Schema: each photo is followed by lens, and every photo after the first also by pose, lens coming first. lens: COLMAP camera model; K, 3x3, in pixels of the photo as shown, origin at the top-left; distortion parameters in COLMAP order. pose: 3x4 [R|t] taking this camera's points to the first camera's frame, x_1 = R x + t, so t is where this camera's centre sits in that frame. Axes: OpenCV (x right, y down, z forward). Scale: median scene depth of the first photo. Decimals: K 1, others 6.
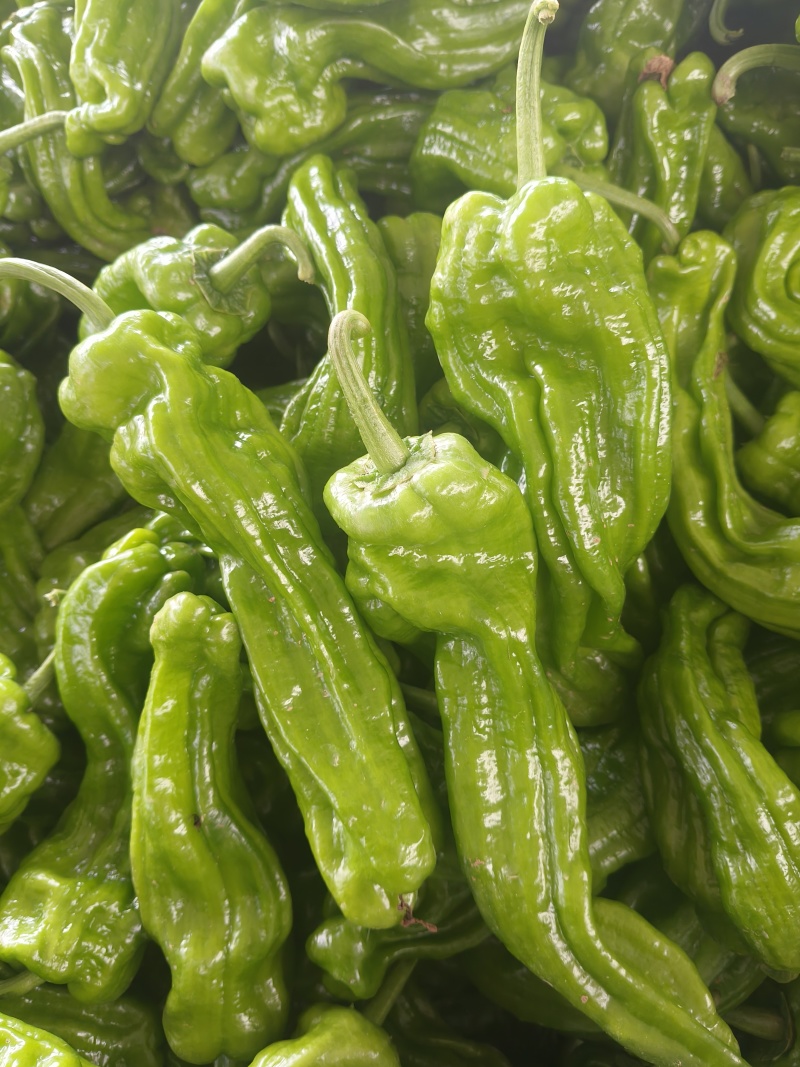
lens RADIAL K [[876.4, 0, 378.7], [0, 876.4, 529.2], [0, 0, 1]] dist [-0.001098, -0.003636]
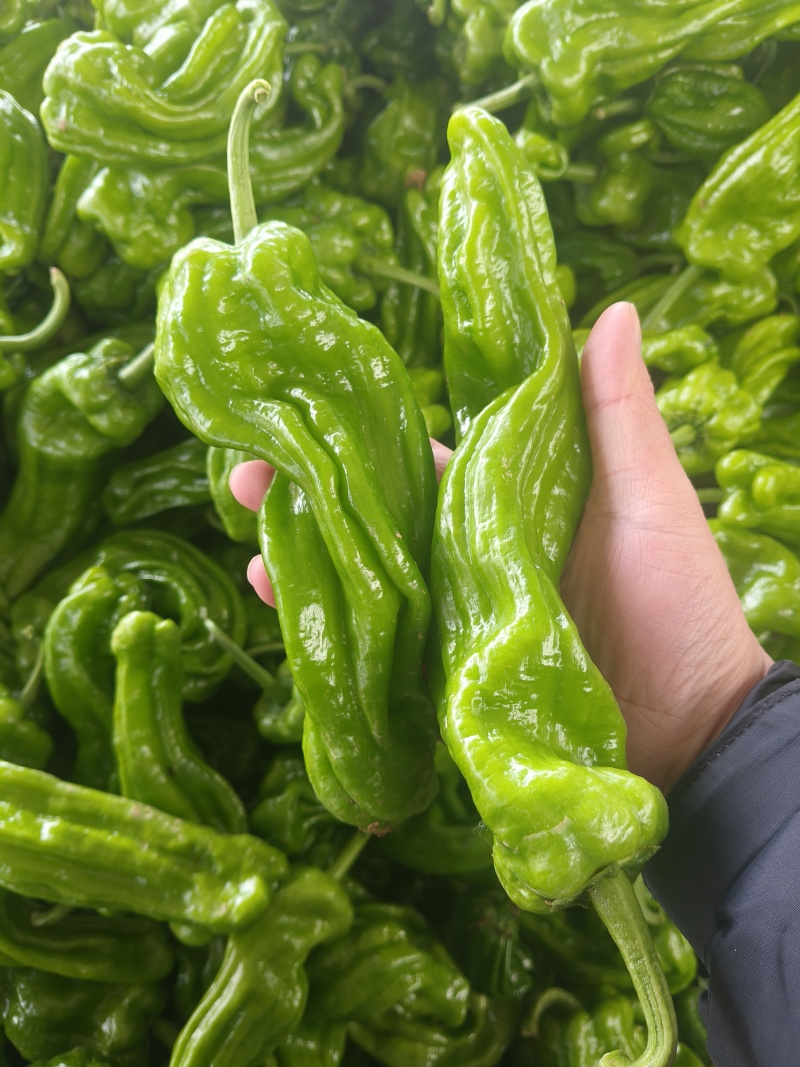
lens RADIAL K [[876.4, 0, 378.7], [0, 876.4, 529.2], [0, 0, 1]] dist [-0.001098, -0.003636]
pose [[0.980741, -0.154934, 0.118923, 0.008172], [0.156980, 0.987570, -0.007977, 0.016864], [-0.116209, 0.026492, 0.992871, -0.352227]]
